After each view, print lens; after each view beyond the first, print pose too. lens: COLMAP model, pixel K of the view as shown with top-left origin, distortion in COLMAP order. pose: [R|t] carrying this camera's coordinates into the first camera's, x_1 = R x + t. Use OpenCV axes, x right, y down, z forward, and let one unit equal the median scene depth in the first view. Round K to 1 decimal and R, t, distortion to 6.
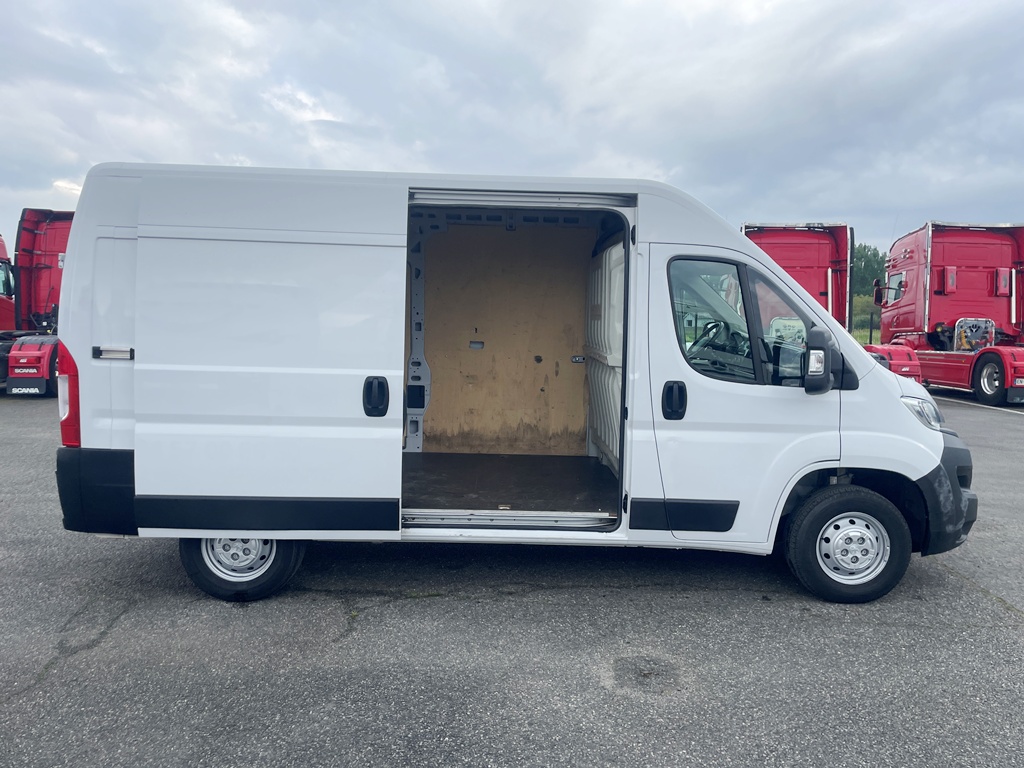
lens RADIAL K [[771.5, 0, 521.1], [0, 771.5, 363.0], [0, 0, 1]] dist [0.056661, -0.079120]
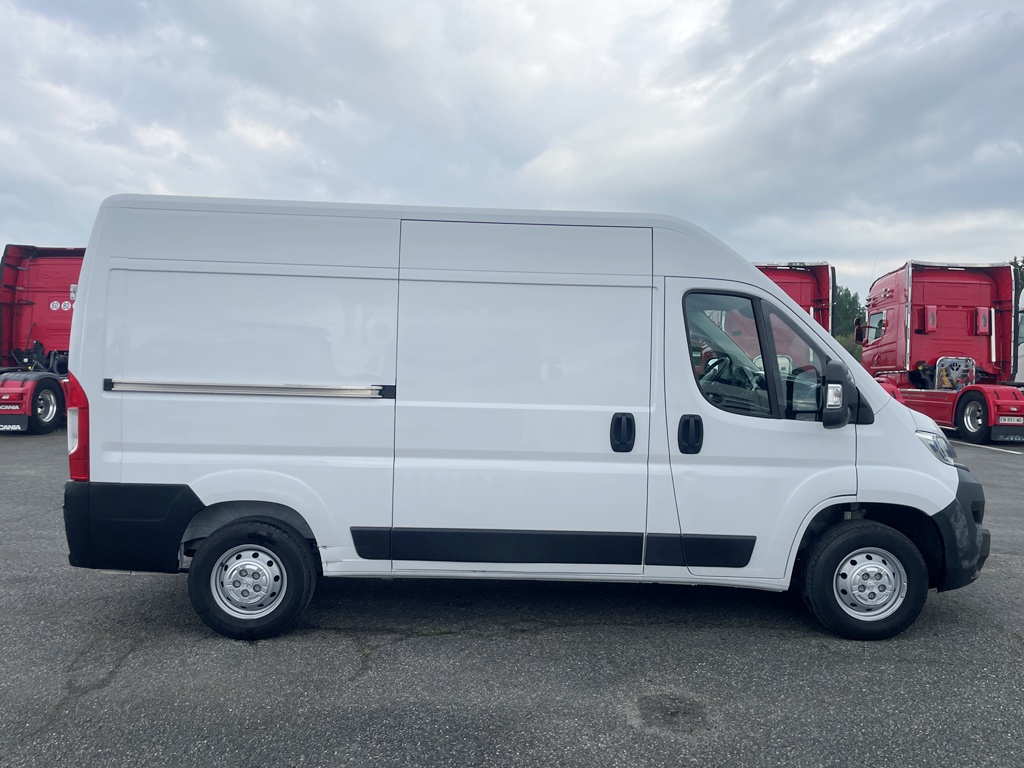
lens RADIAL K [[771.5, 0, 507.8], [0, 771.5, 377.0], [0, 0, 1]] dist [0.056661, -0.079120]
pose [[0.999906, 0.001995, 0.013587, -0.050626], [-0.001564, 0.999496, -0.031694, 0.006828], [-0.013643, 0.031670, 0.999405, 0.006656]]
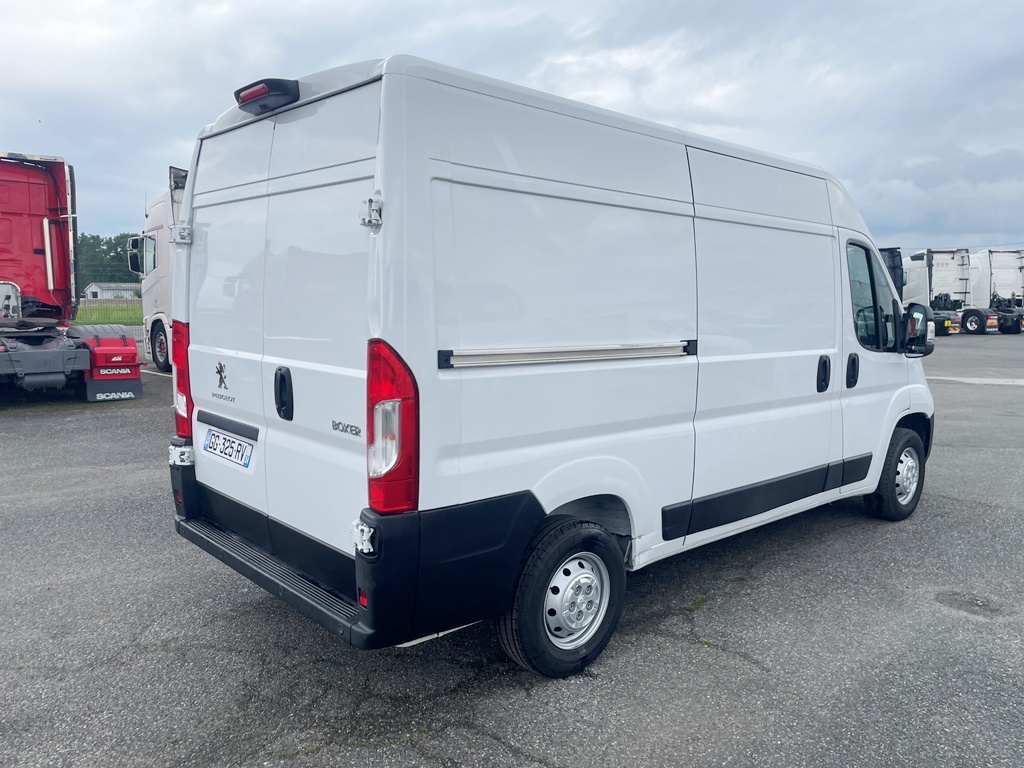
lens RADIAL K [[771.5, 0, 534.4], [0, 771.5, 363.5], [0, 0, 1]] dist [0.056661, -0.079120]
pose [[0.749007, -0.064880, 0.659377, -0.892294], [0.040039, 0.997807, 0.052699, -0.039878], [-0.661351, -0.013072, 0.749963, 0.465370]]
